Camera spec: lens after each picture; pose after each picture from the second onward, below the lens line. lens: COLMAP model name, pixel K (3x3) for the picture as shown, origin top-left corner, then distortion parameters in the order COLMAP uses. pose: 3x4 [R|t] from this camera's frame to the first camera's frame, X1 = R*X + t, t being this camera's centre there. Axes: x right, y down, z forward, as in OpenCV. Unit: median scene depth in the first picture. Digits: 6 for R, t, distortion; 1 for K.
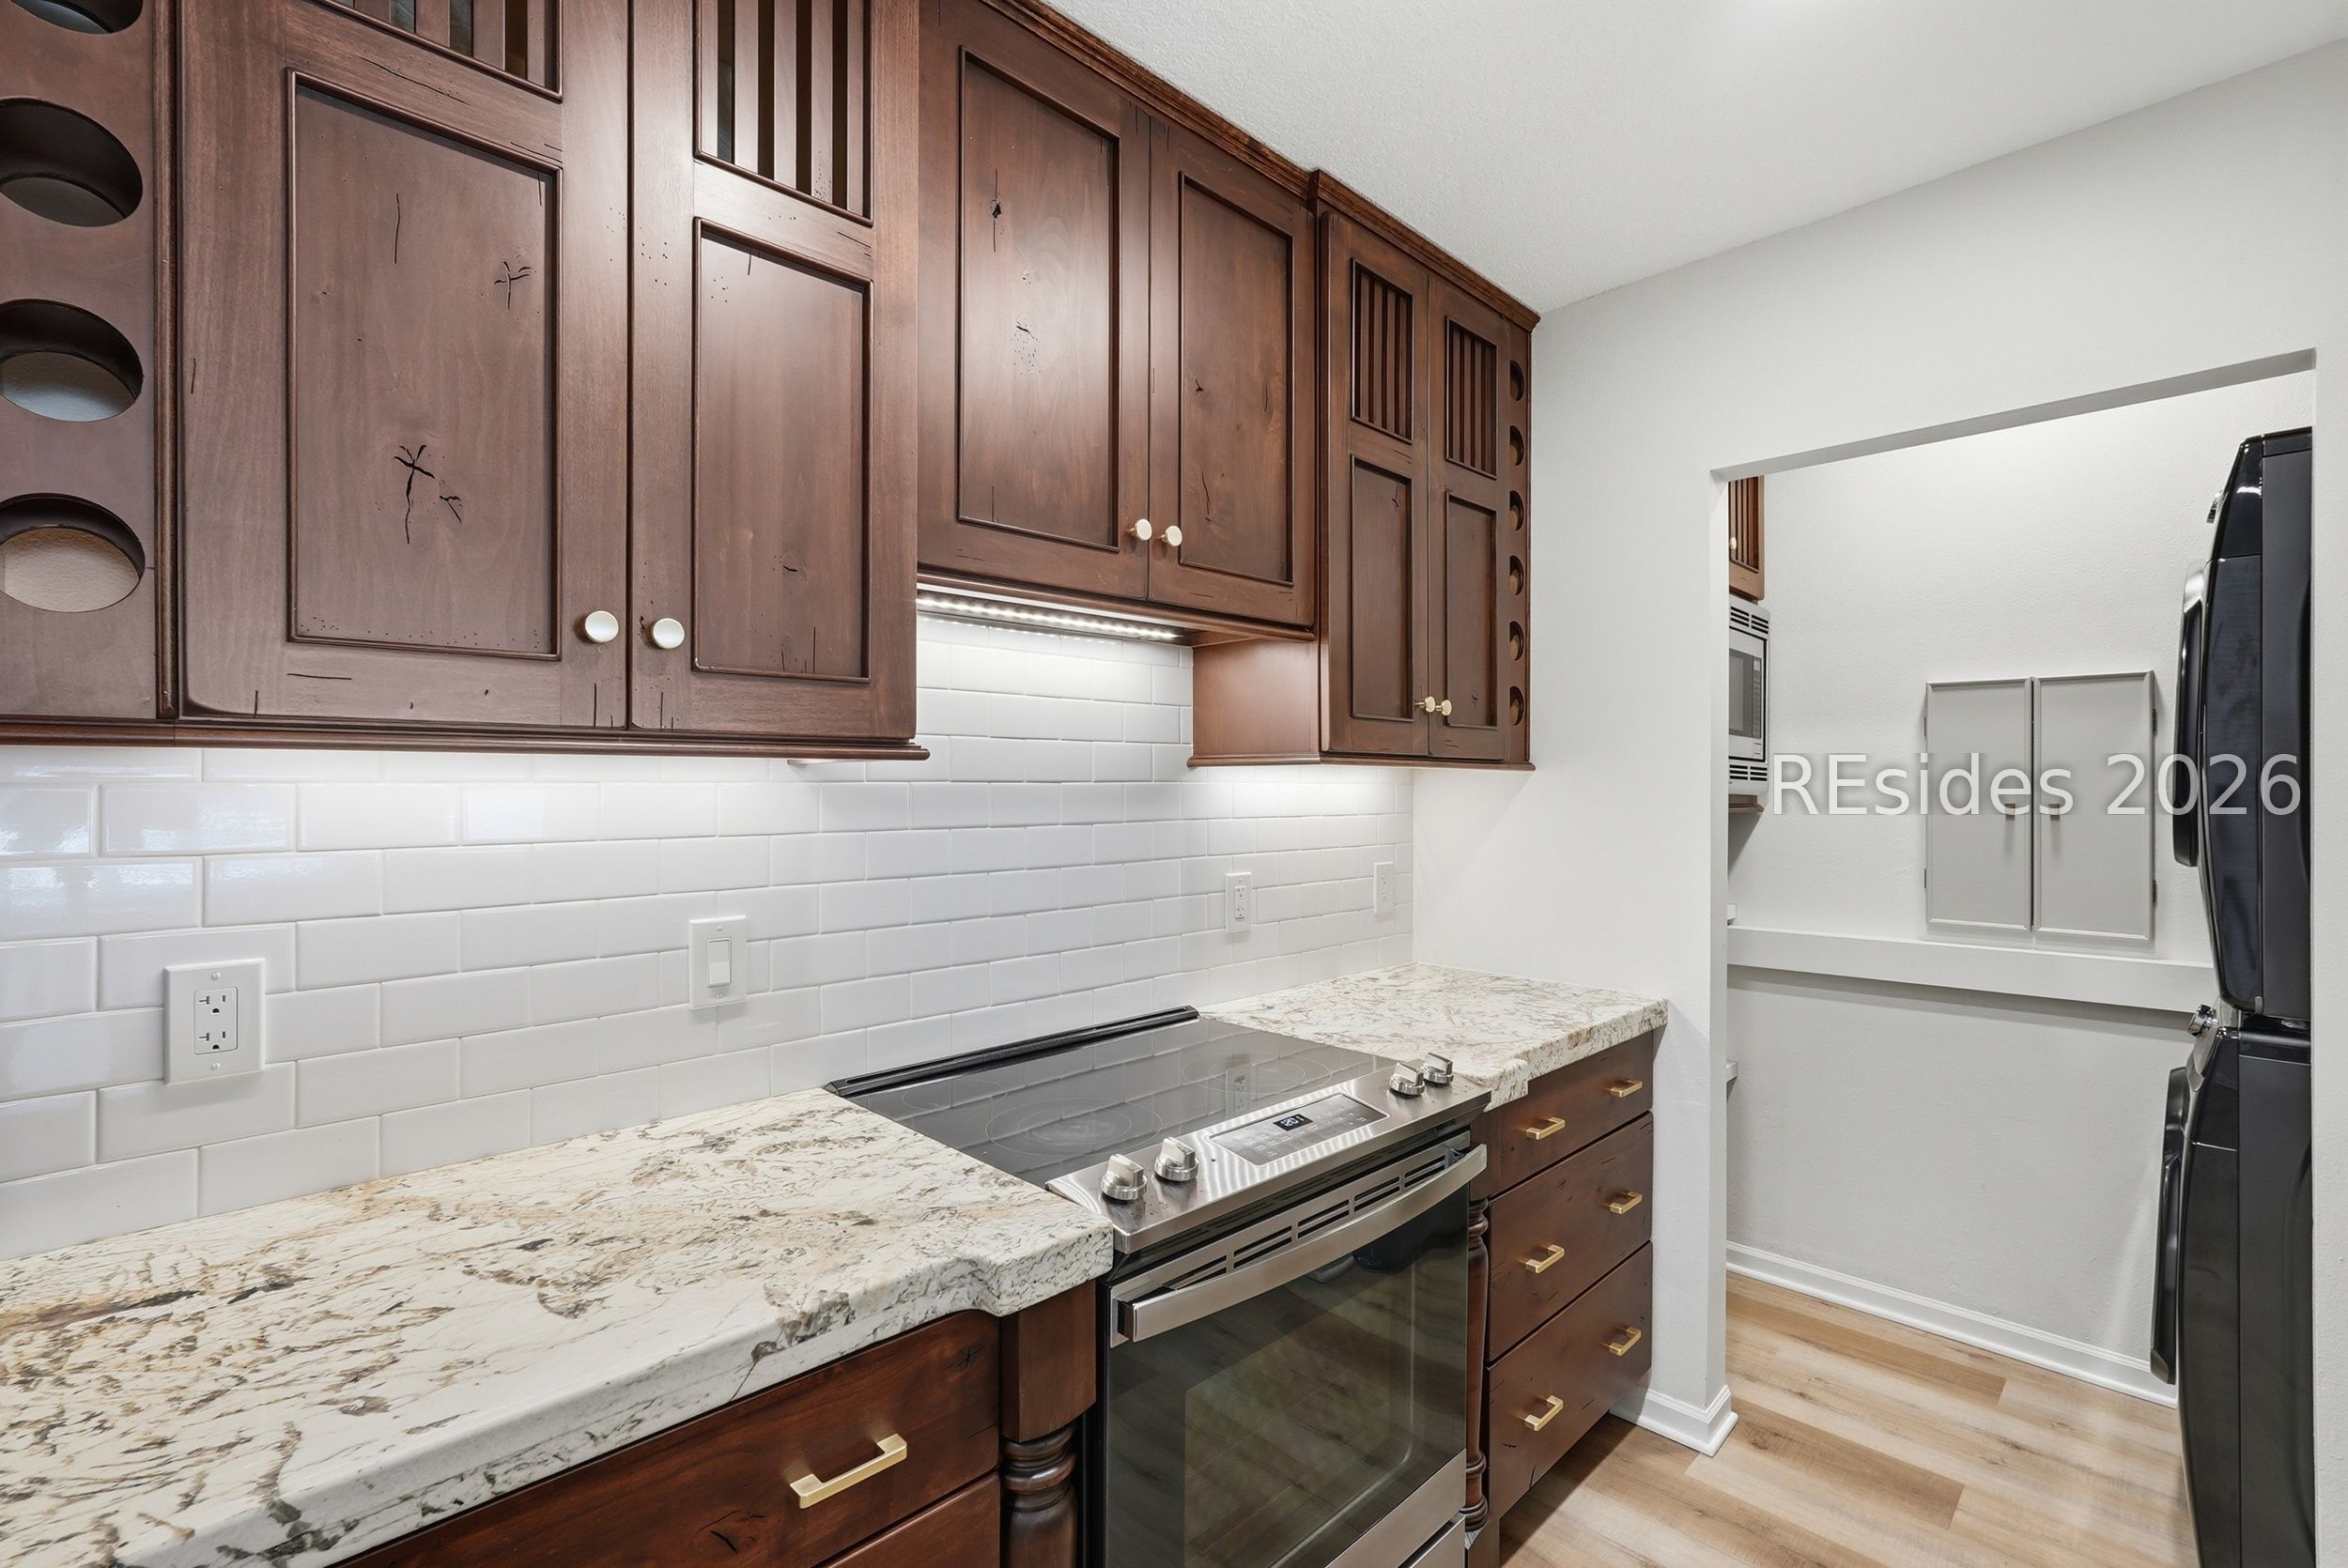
lens RADIAL K [[1049.8, 0, 1186.8], [0, 1049.8, 779.7], [0, 0, 1]] dist [-0.010513, 0.007840]
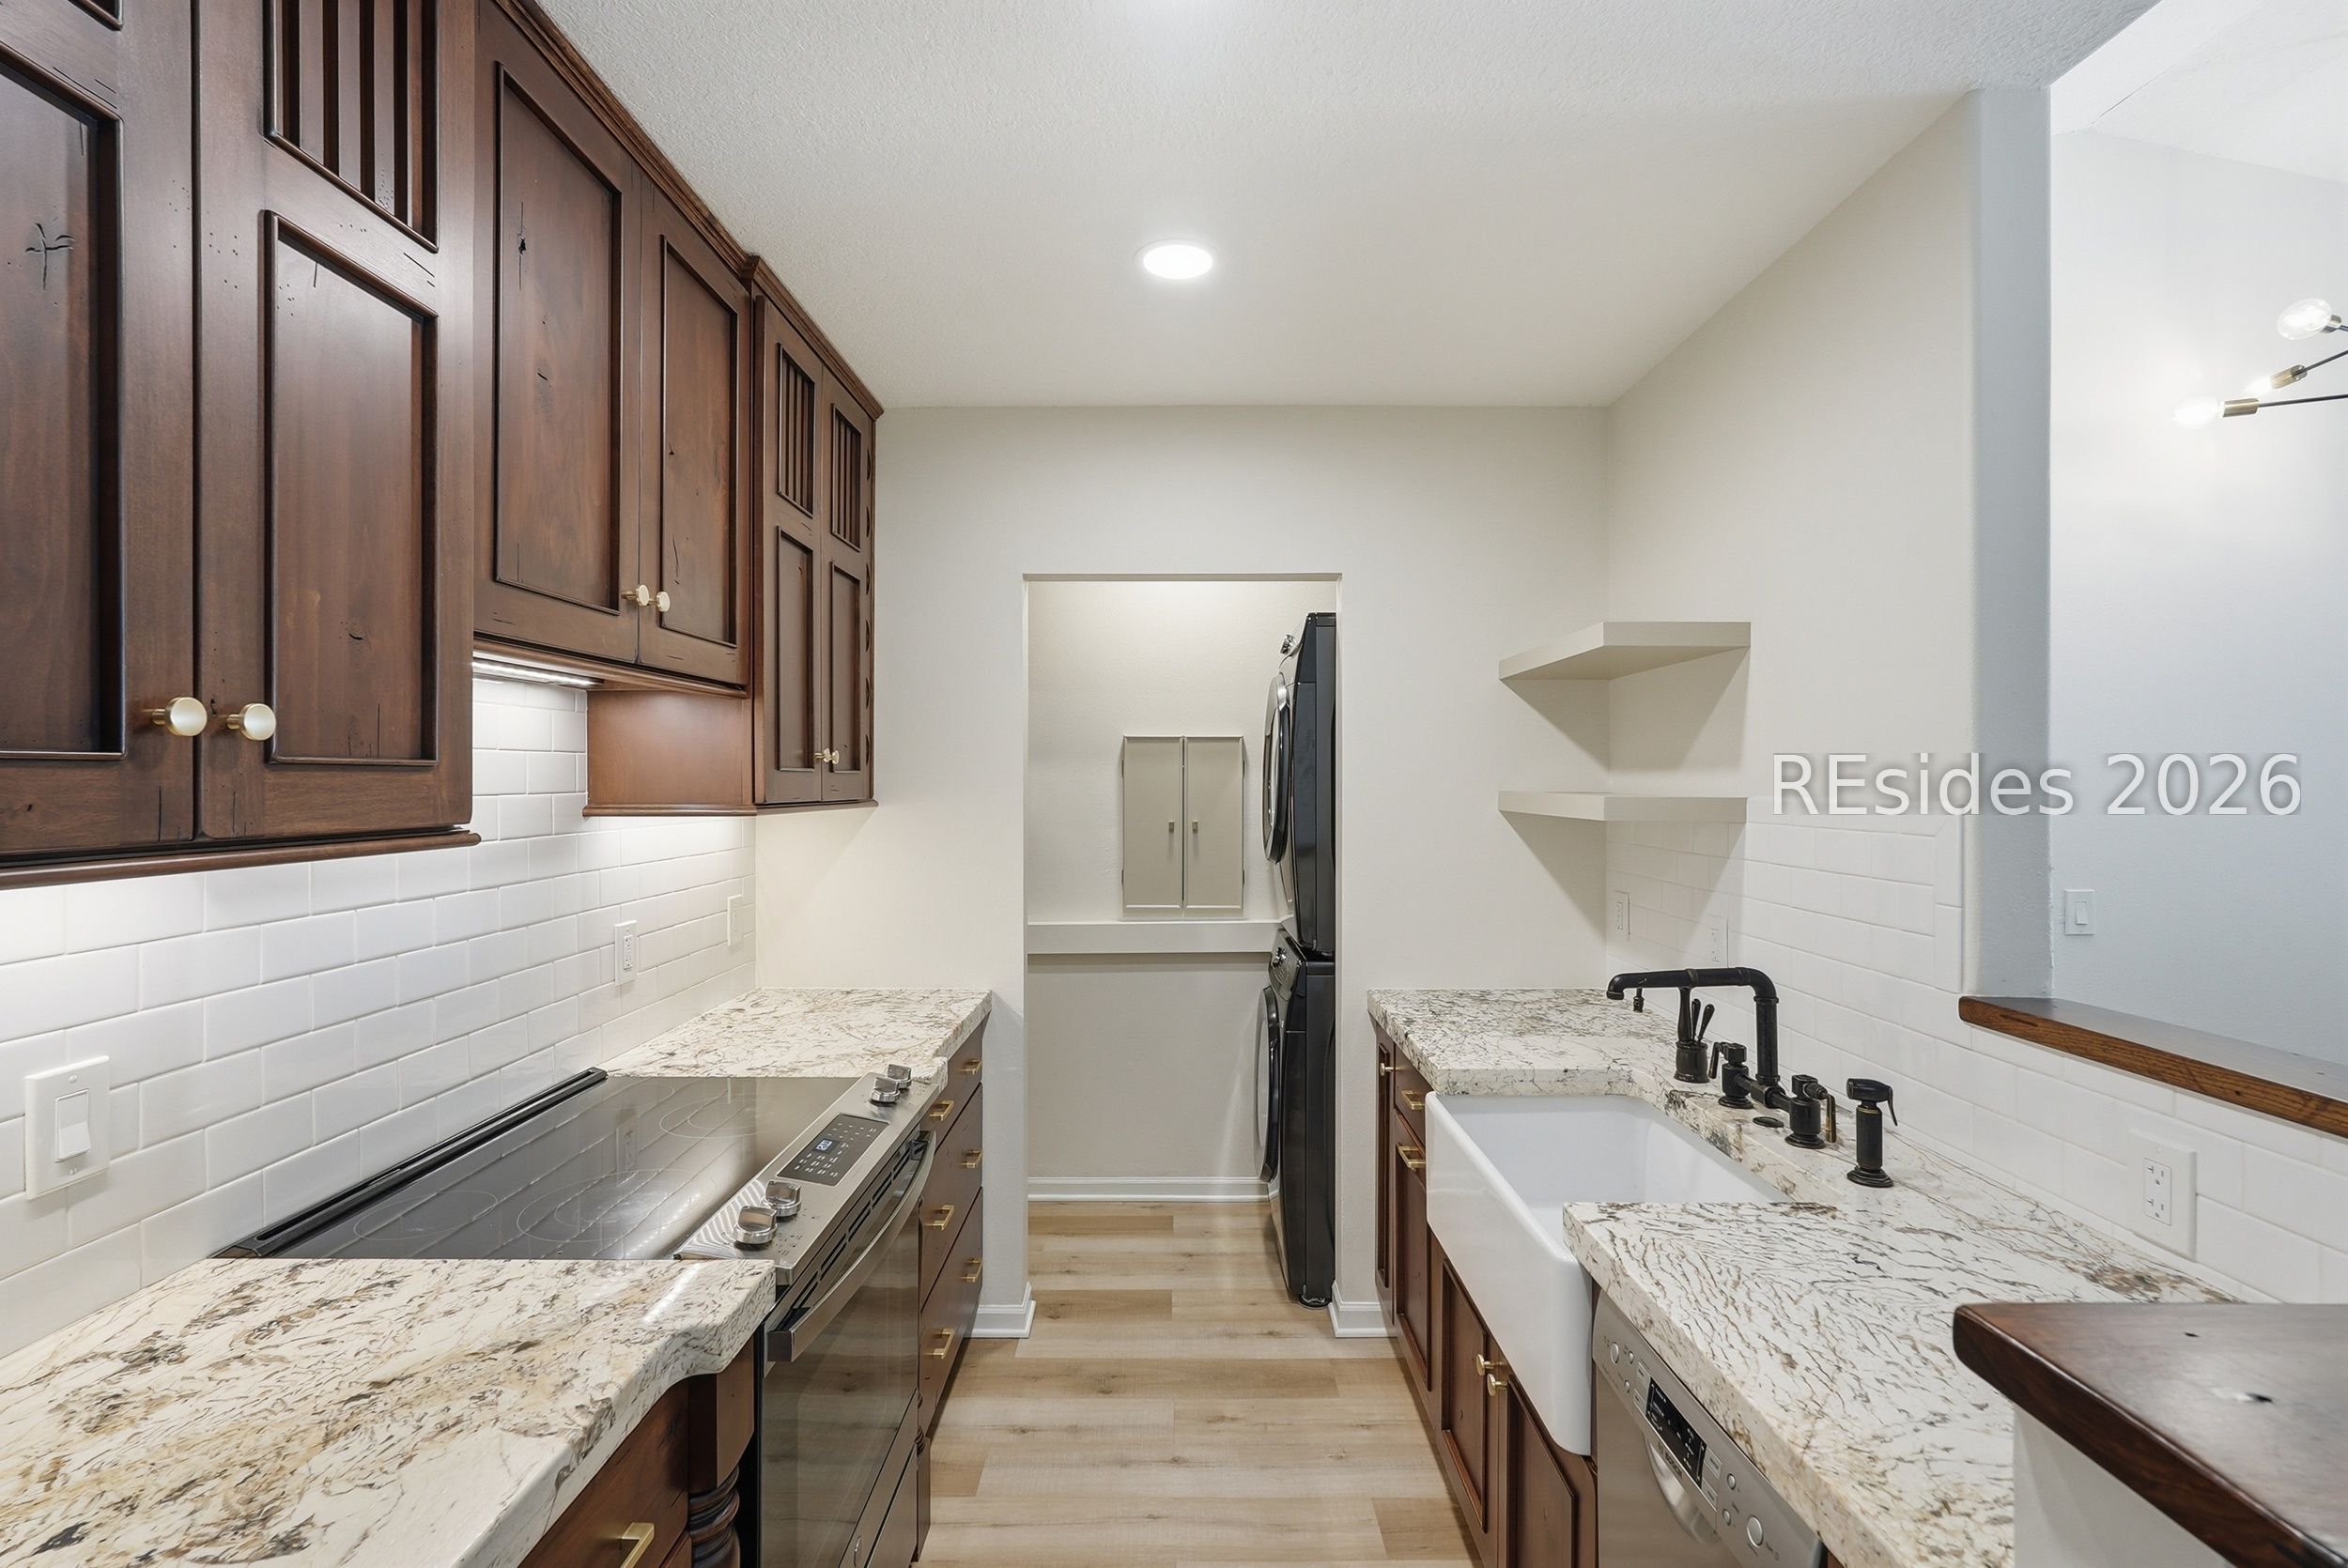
lens RADIAL K [[1049.8, 0, 1174.3], [0, 1049.8, 780.3], [0, 0, 1]] dist [-0.010513, 0.007840]
pose [[0.708680, -0.001232, 0.705529, -0.361458], [-0.002485, 0.999988, 0.004241, -0.063266], [-0.705525, -0.004759, 0.708669, -0.057261]]
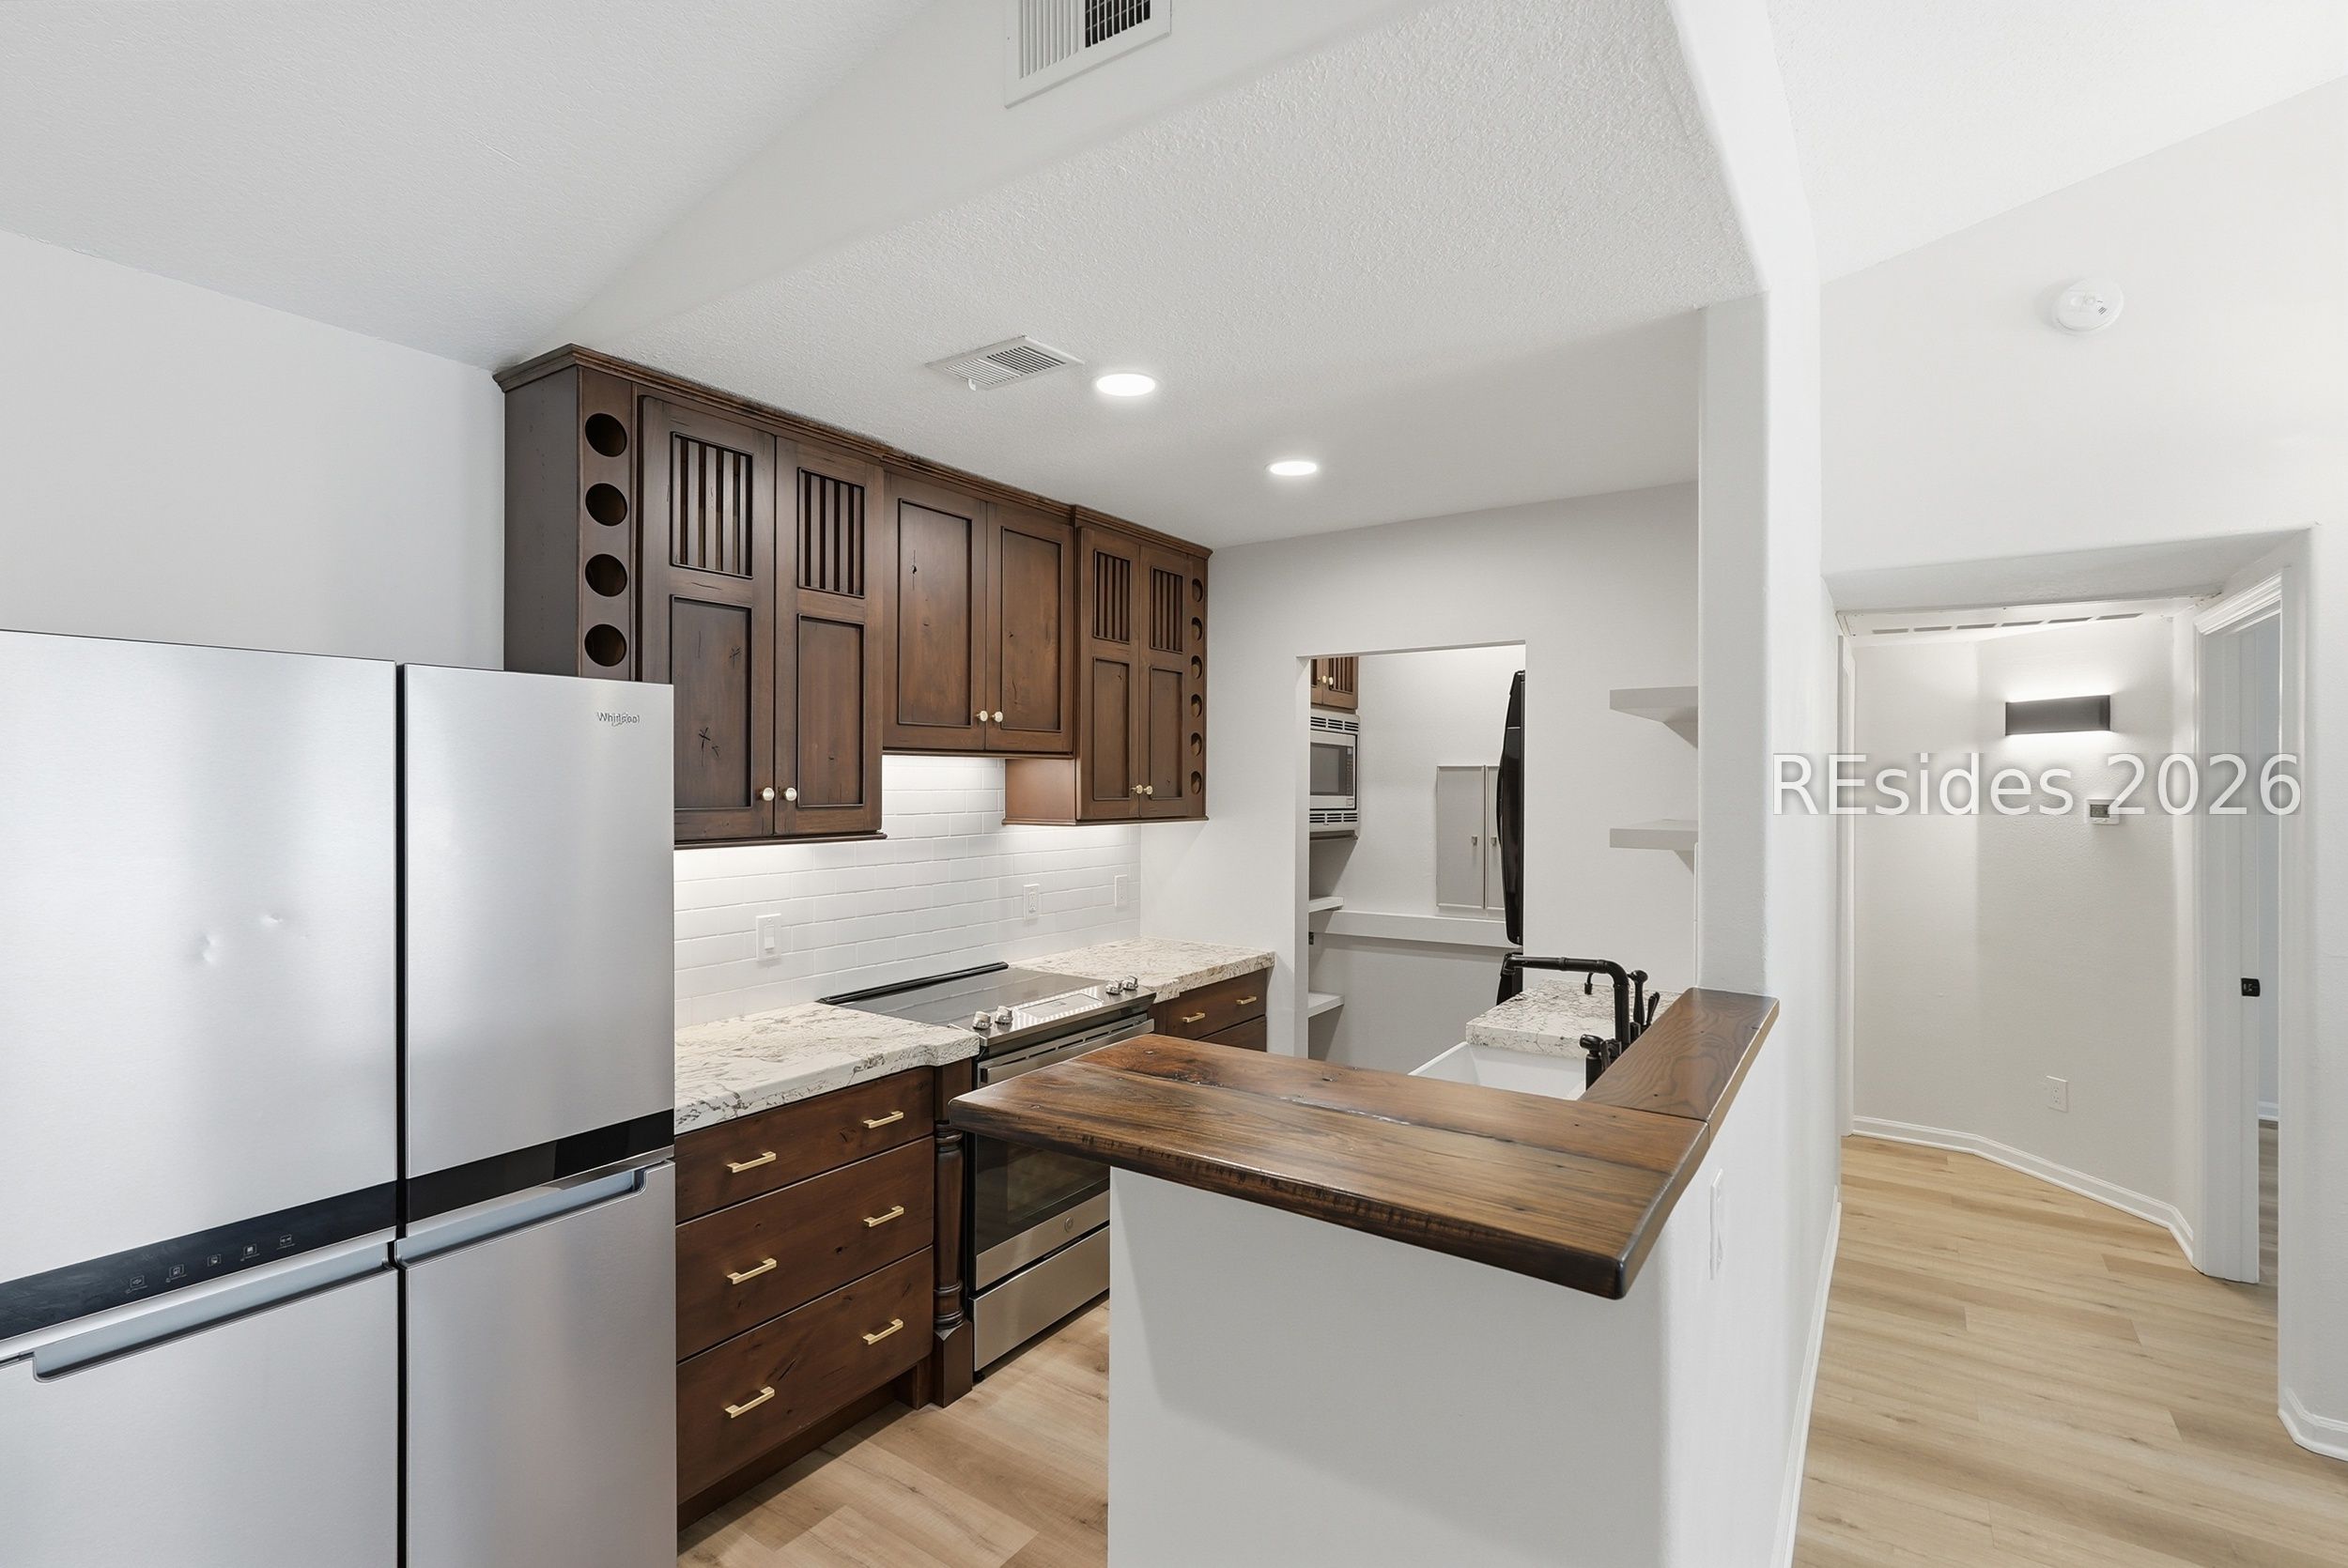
lens RADIAL K [[1066.3, 0, 1179.8], [0, 1066.3, 776.8], [0, 0, 1]] dist [-0.001992, 0.000245]
pose [[0.982285, 0.002080, 0.187383, -0.051269], [-0.002324, 0.999997, 0.001081, -0.117829], [-0.187380, -0.001497, 0.982286, -0.991274]]
